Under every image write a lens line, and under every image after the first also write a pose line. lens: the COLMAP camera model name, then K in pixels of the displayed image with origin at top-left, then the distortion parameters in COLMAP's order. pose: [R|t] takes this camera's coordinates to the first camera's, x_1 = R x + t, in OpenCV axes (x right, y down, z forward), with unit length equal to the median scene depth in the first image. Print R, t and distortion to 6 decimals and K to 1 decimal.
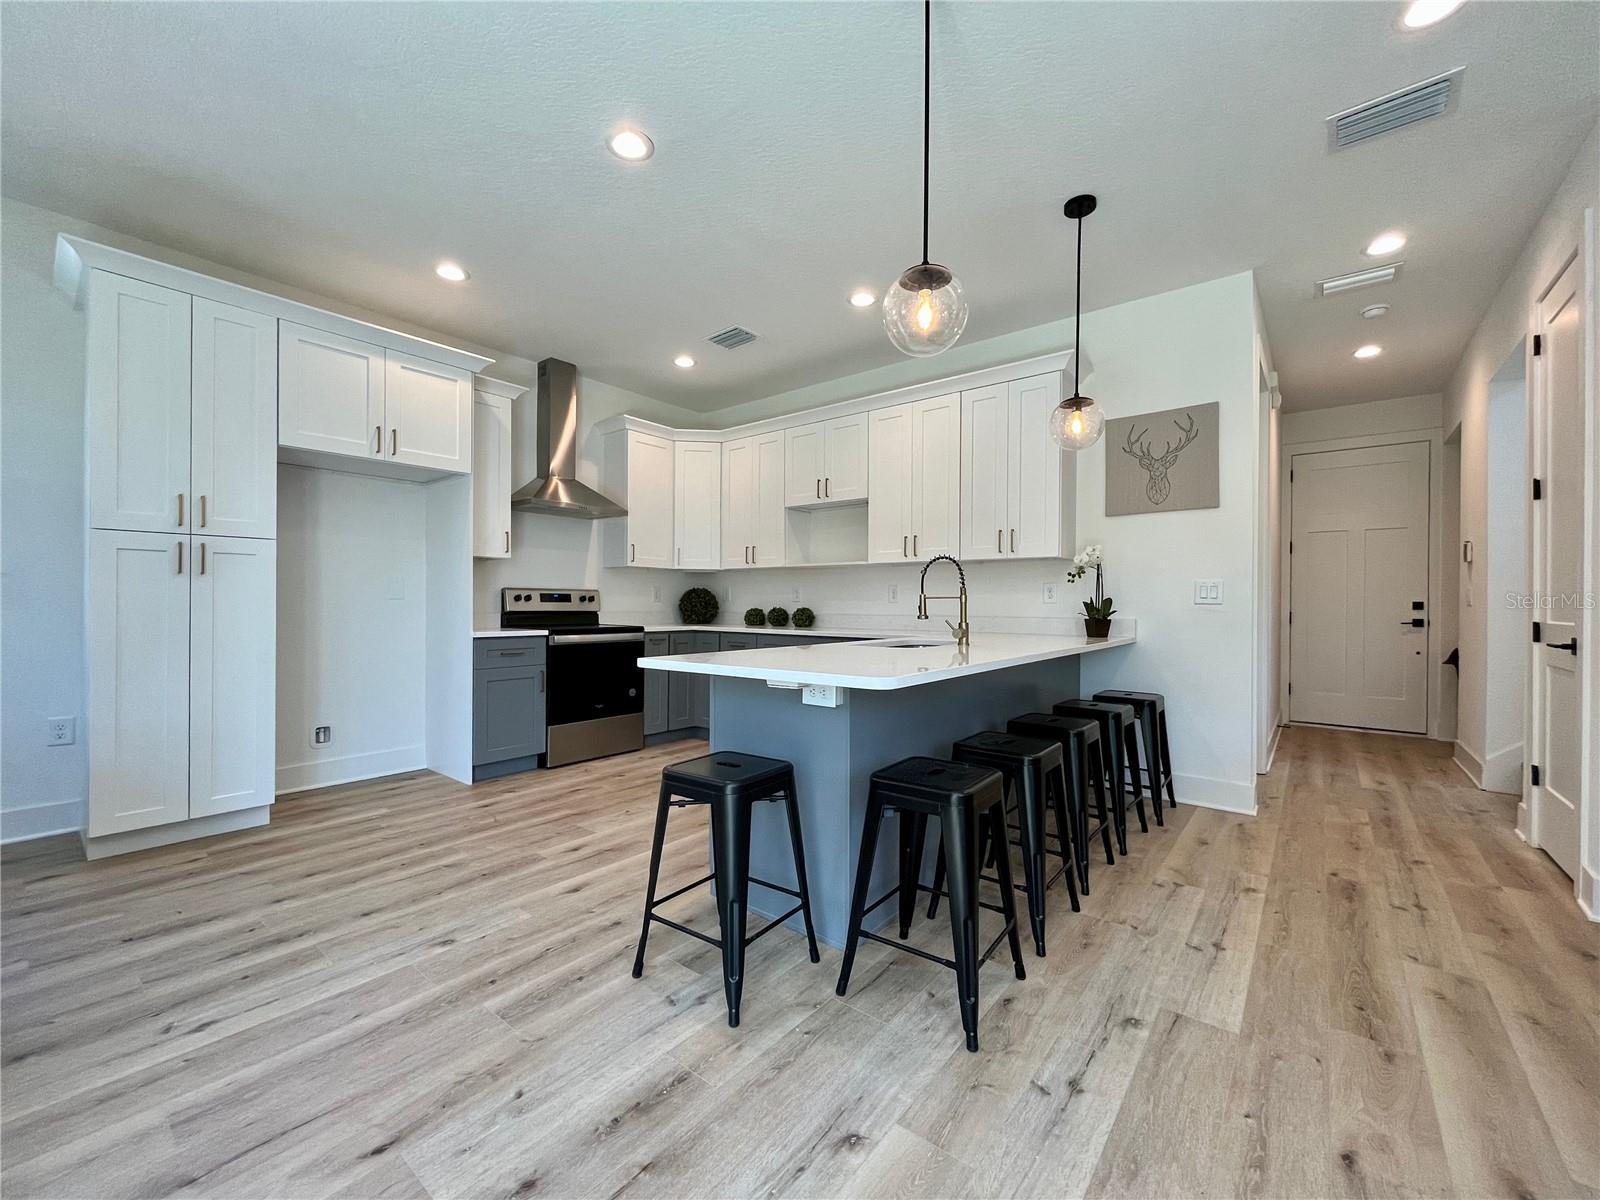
lens RADIAL K [[643.4, 0, 800.0], [0, 643.4, 600.0], [0, 0, 1]] dist [-0.000855, -0.000143]
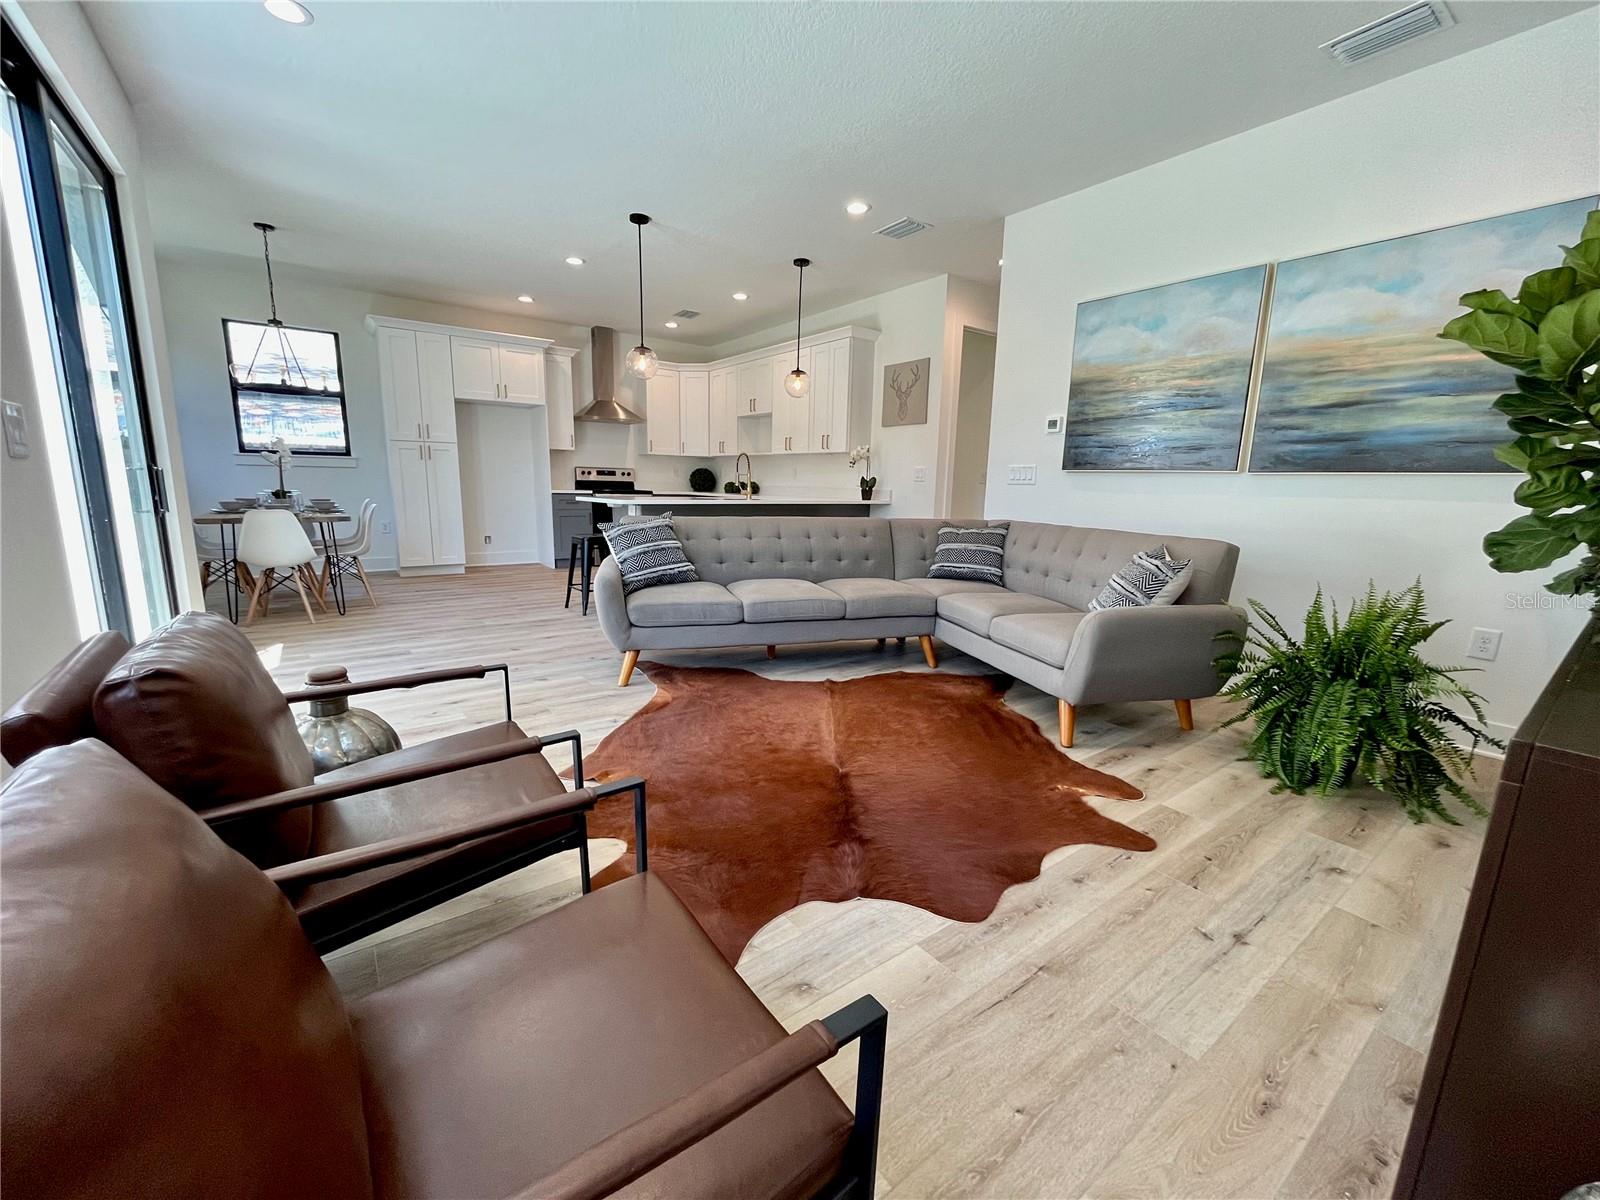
lens RADIAL K [[643.4, 0, 800.0], [0, 643.4, 600.0], [0, 0, 1]] dist [-0.000855, -0.000143]
pose [[0.969324, 0.060675, -0.238181, 0.623664], [-0.017072, 0.983331, 0.181019, 0.011569], [0.245194, -0.171400, 0.954202, -0.641219]]
